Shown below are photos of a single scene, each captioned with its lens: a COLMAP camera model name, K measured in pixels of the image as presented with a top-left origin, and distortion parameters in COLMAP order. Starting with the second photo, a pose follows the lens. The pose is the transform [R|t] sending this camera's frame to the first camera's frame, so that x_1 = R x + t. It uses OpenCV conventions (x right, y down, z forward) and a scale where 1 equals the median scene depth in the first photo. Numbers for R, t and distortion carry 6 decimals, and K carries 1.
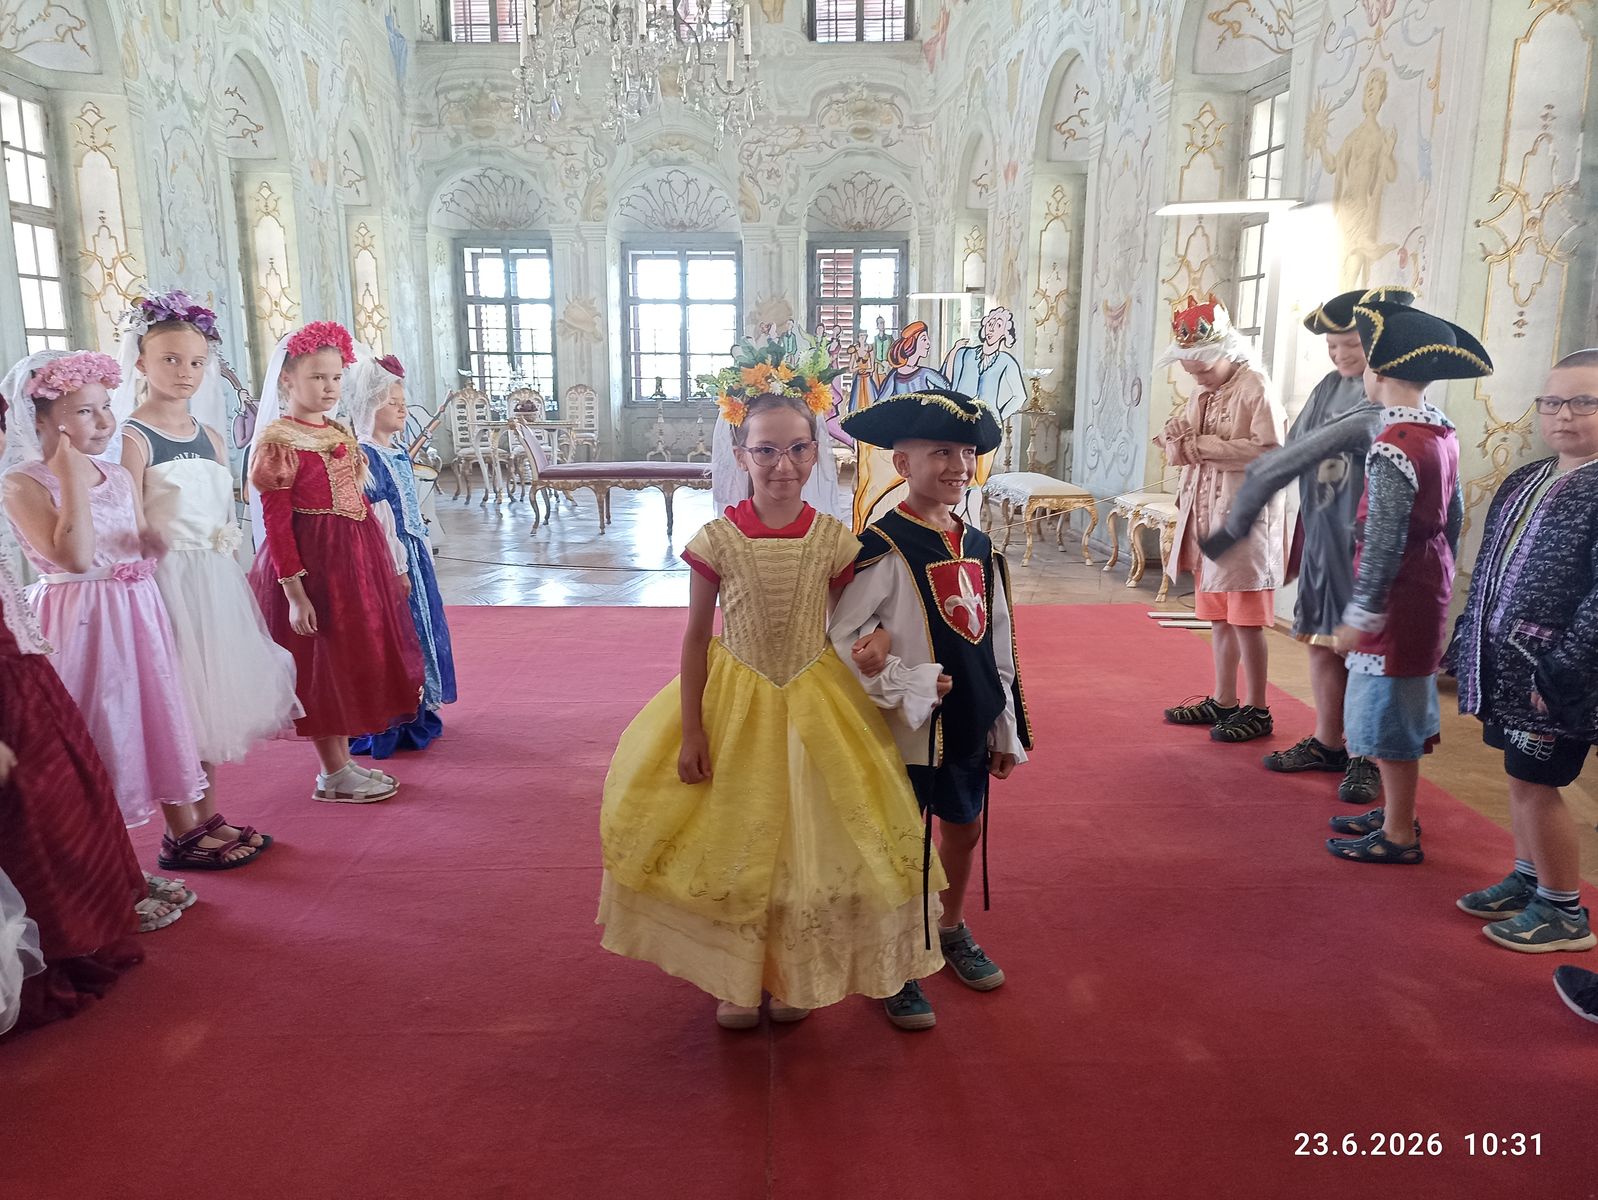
lens RADIAL K [[1179.8, 0, 800.0], [0, 1179.8, 590.6], [0, 0, 1]] dist [0.068562, -0.066808]
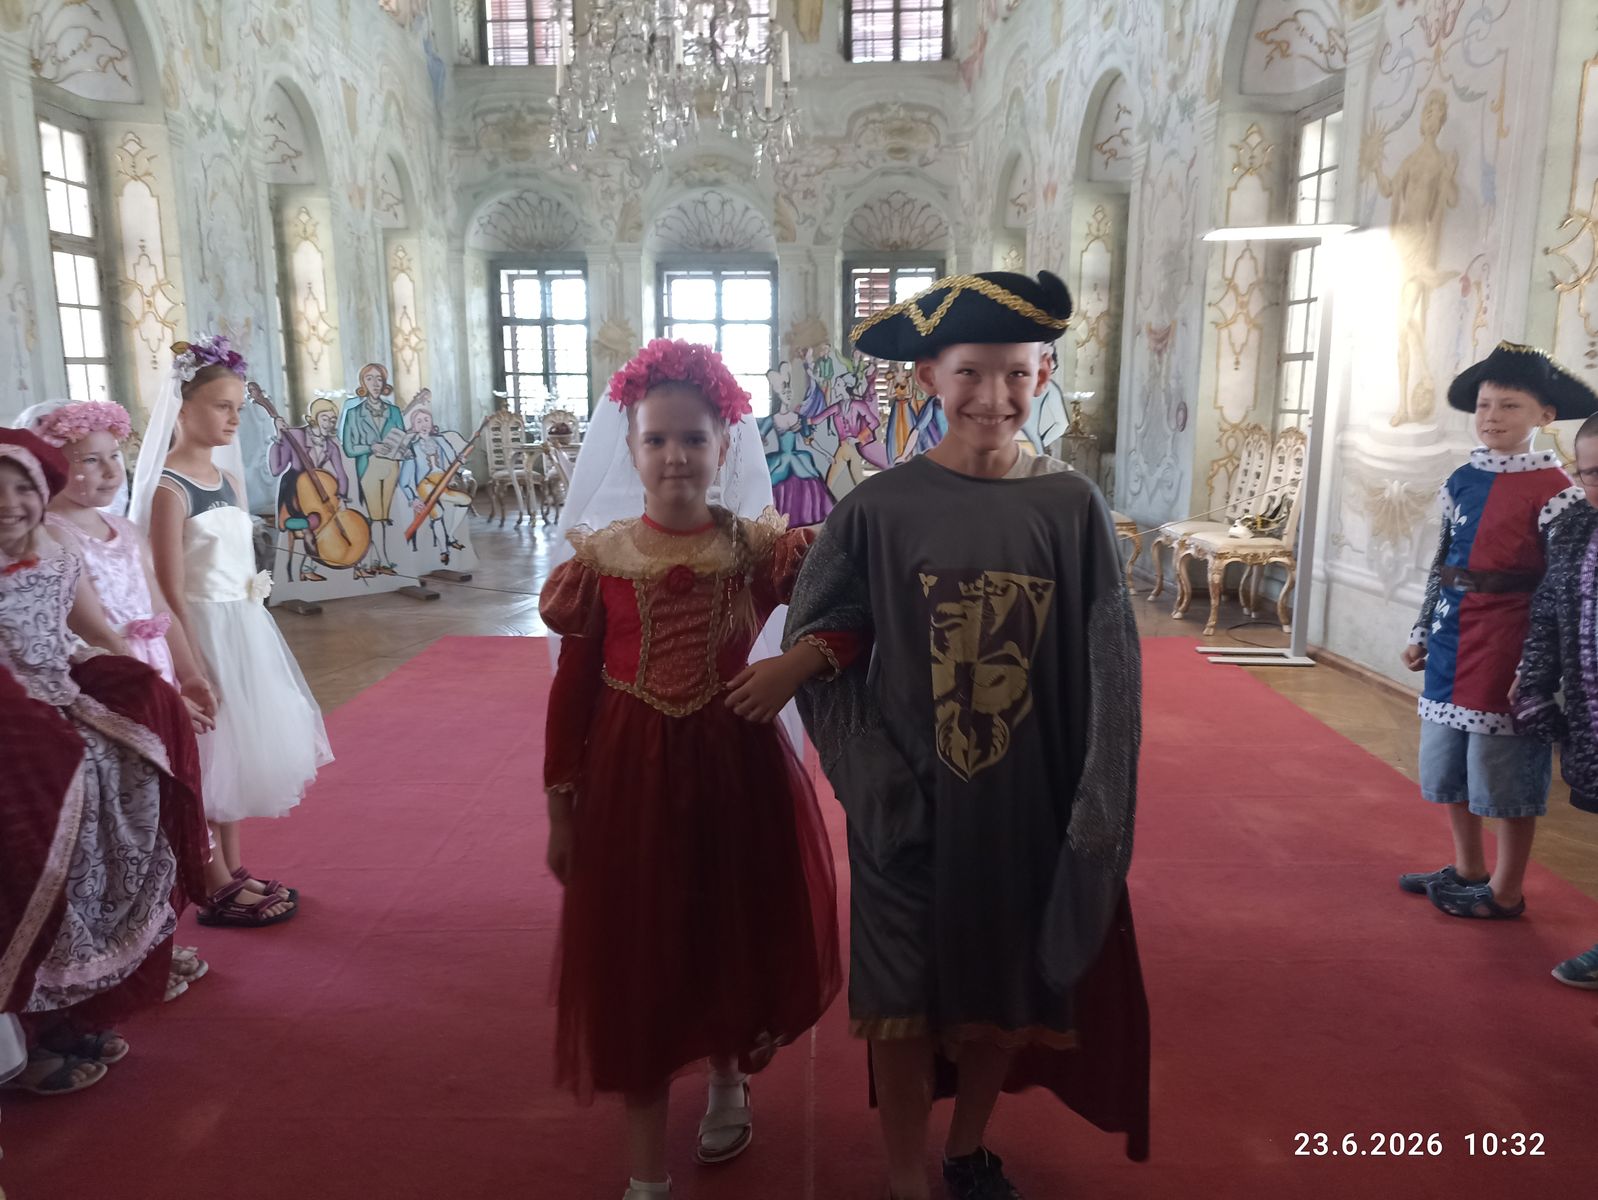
lens RADIAL K [[1183.3, 0, 800.6], [0, 1183.3, 589.2], [0, 0, 1]] dist [0.063551, -0.062615]
pose [[0.999626, 0.002831, -0.027197, -0.002112], [-0.003193, 0.999907, -0.013278, -0.008837], [0.027157, 0.013360, 0.999542, 0.010878]]
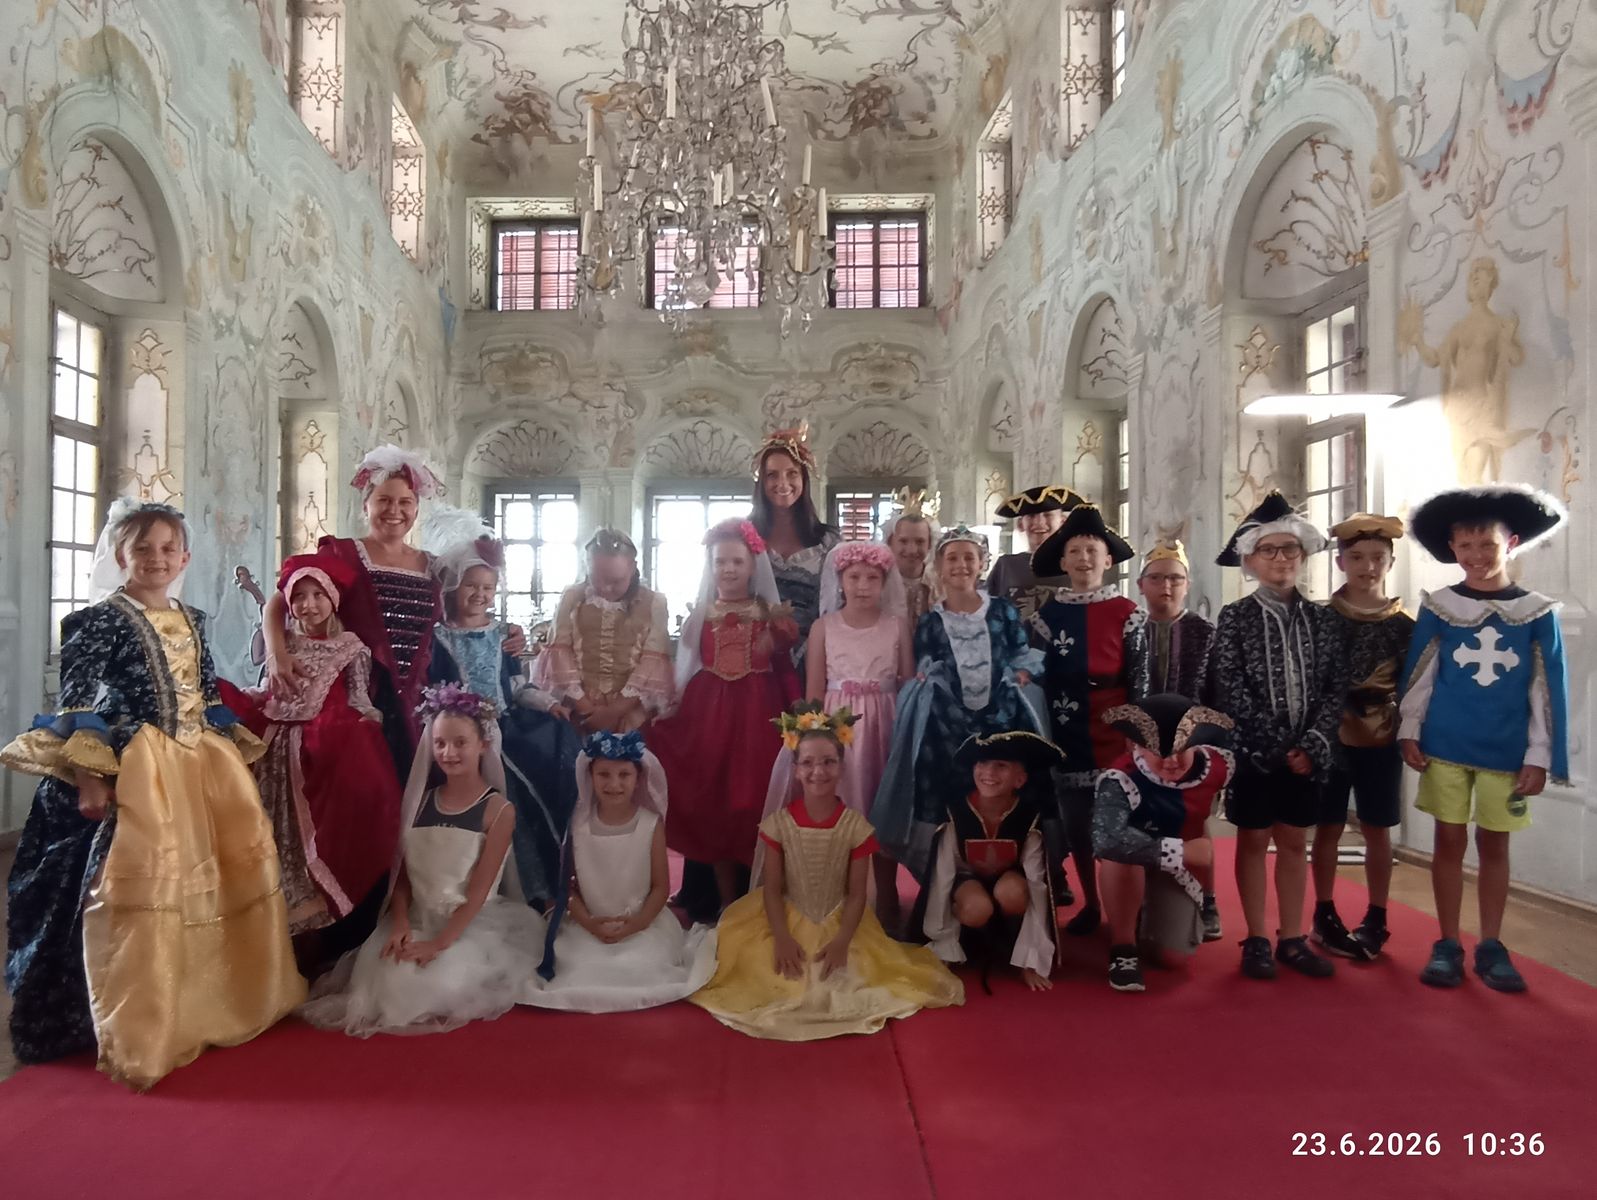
lens RADIAL K [[1126.9, 0, 783.3], [0, 1126.9, 602.2], [0, 0, 1]] dist [-0.049252, 0.034162]
pose [[0.999951, 0.002958, -0.009429, -0.031860], [-0.004848, 0.978298, -0.207148, 0.008711], [0.008611, 0.207184, 0.978264, 0.093784]]
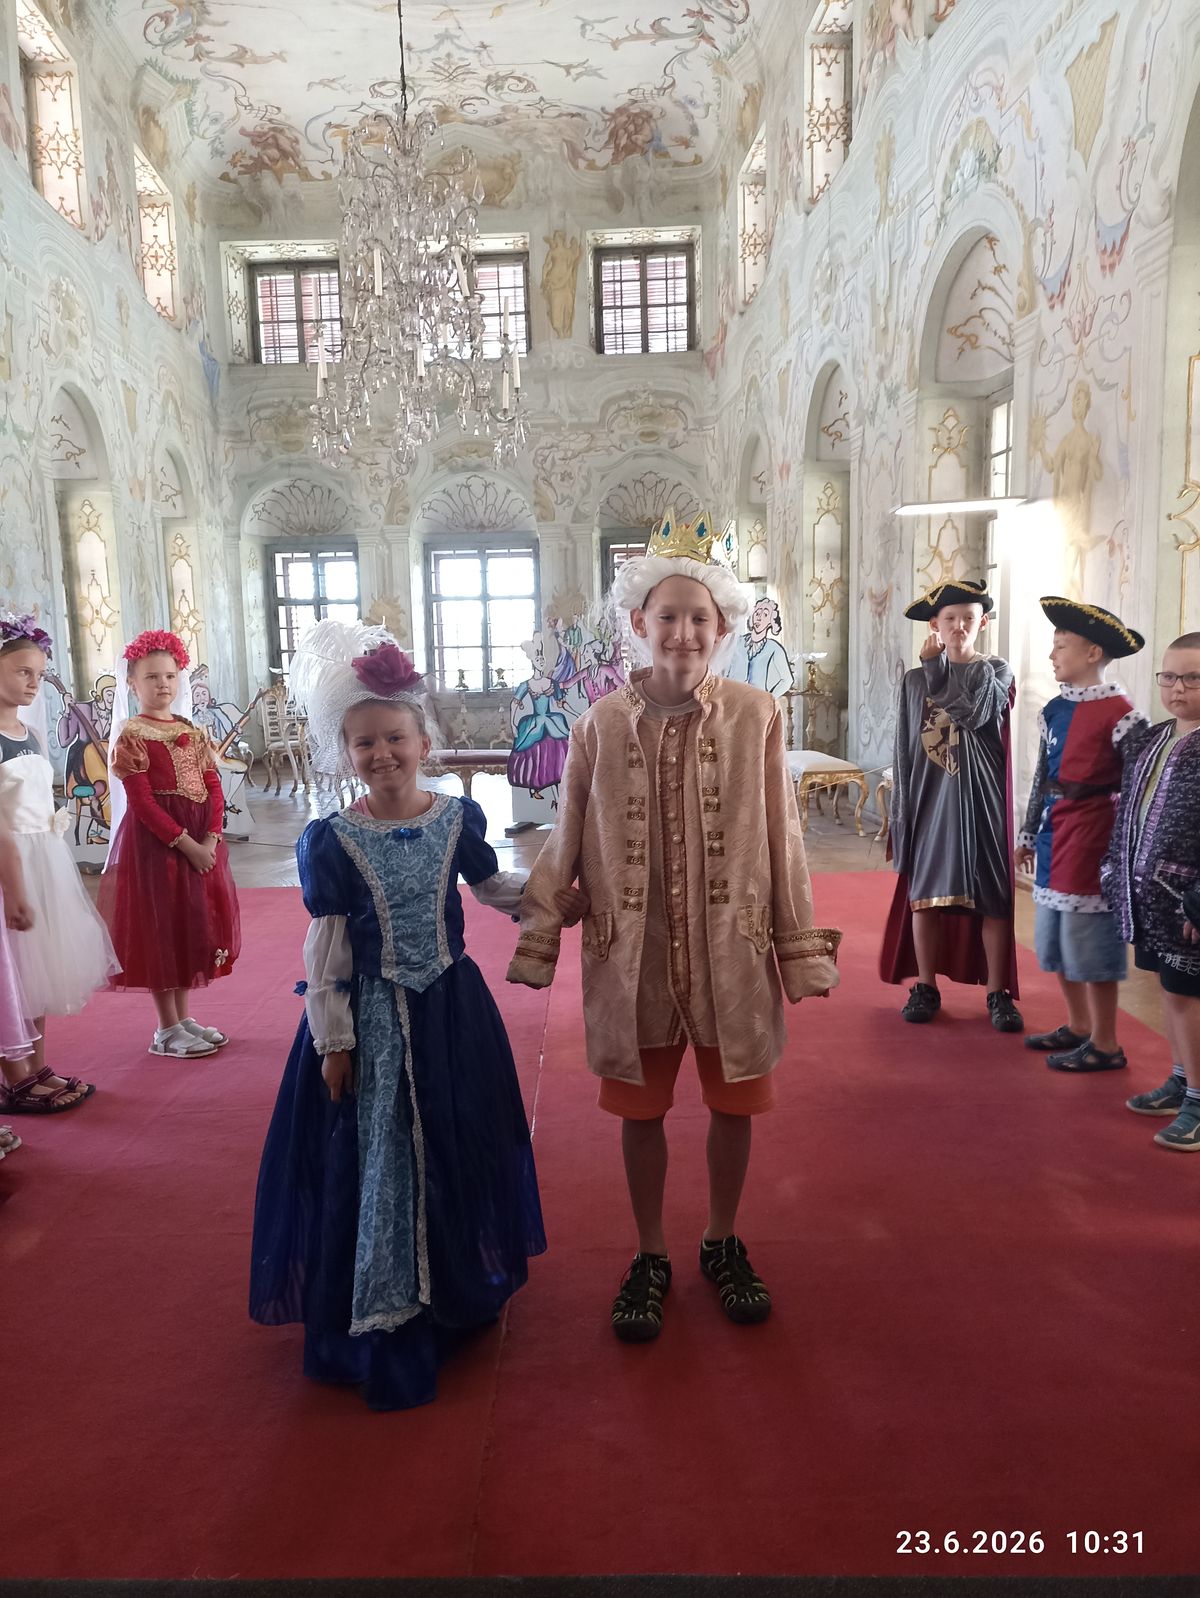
lens RADIAL K [[1183.3, 0, 600.0], [0, 1183.3, 799.0], [0, 0, 1]] dist [0.063551, -0.062615]
pose [[0.999593, -0.025284, -0.013176, 0.019059], [0.024365, 0.997536, -0.065787, 0.007054], [0.014807, 0.065439, 0.997747, -0.045006]]
